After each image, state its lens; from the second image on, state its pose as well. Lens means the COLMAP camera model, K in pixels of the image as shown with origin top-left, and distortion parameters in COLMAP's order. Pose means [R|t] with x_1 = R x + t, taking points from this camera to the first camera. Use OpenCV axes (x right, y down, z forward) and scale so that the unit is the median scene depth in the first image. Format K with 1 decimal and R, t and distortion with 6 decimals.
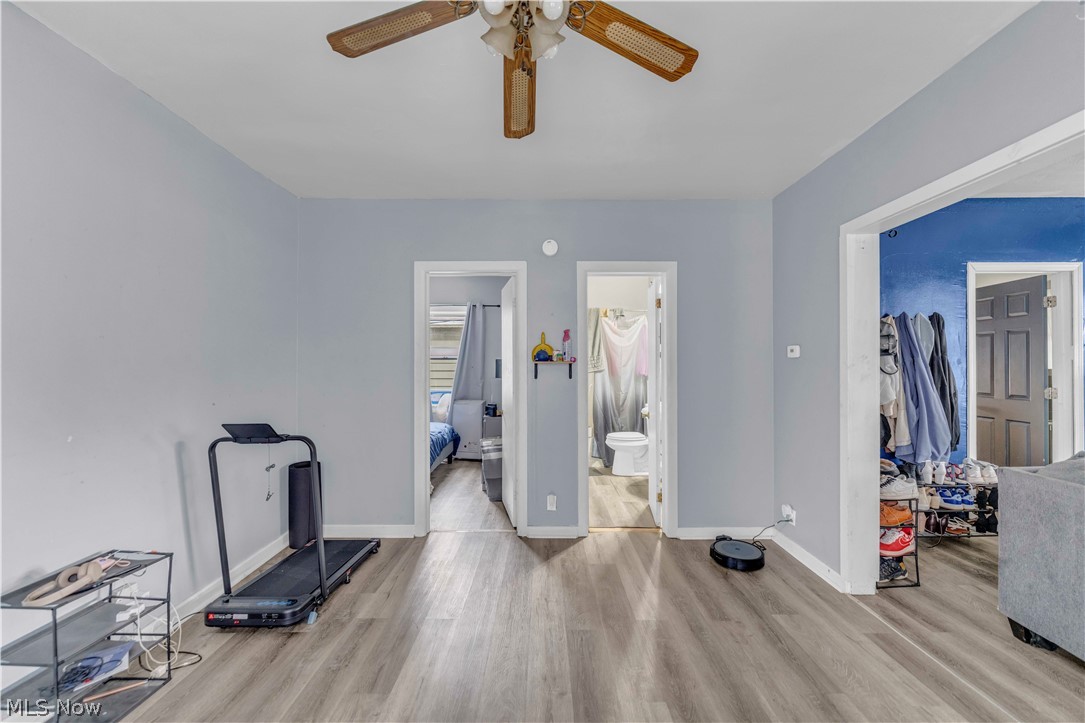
lens RADIAL K [[436.8, 0, 544.2], [0, 436.8, 363.8], [0, 0, 1]] dist [-0.003376, -0.000406]
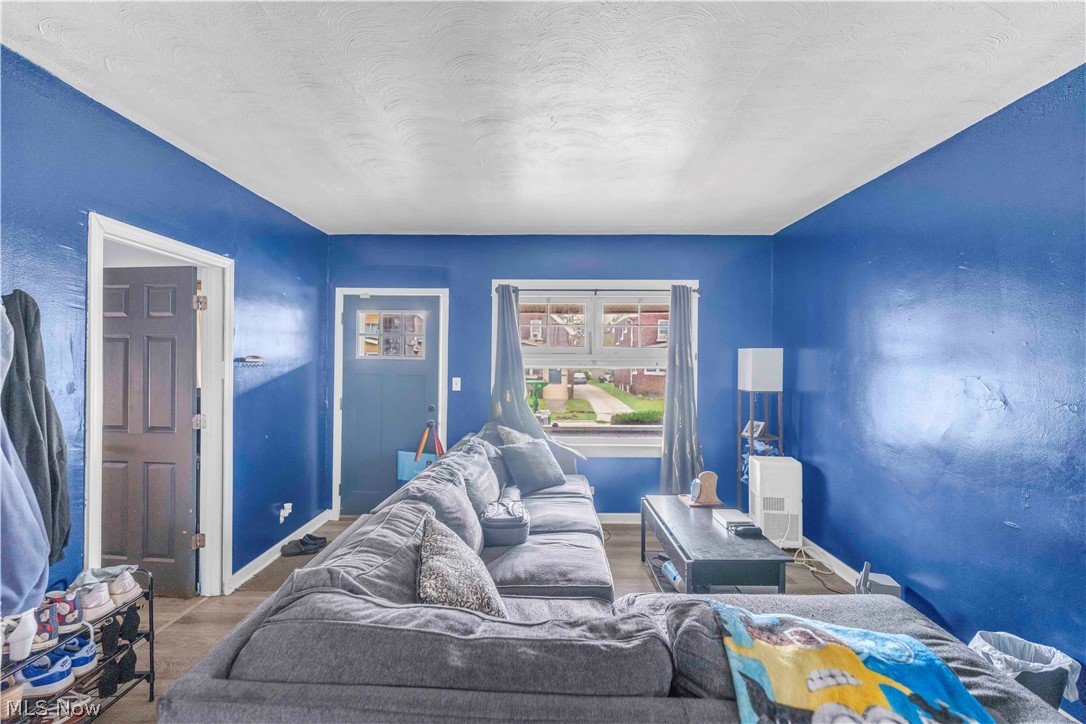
lens RADIAL K [[440.8, 0, 539.6], [0, 440.8, 363.1], [0, 0, 1]] dist [-0.002487, -0.000735]
pose [[0.007803, 0.003692, 0.999963, 0.423537], [-0.008507, 0.999957, -0.003626, -0.041669], [-0.999933, -0.008478, 0.007834, 0.424847]]
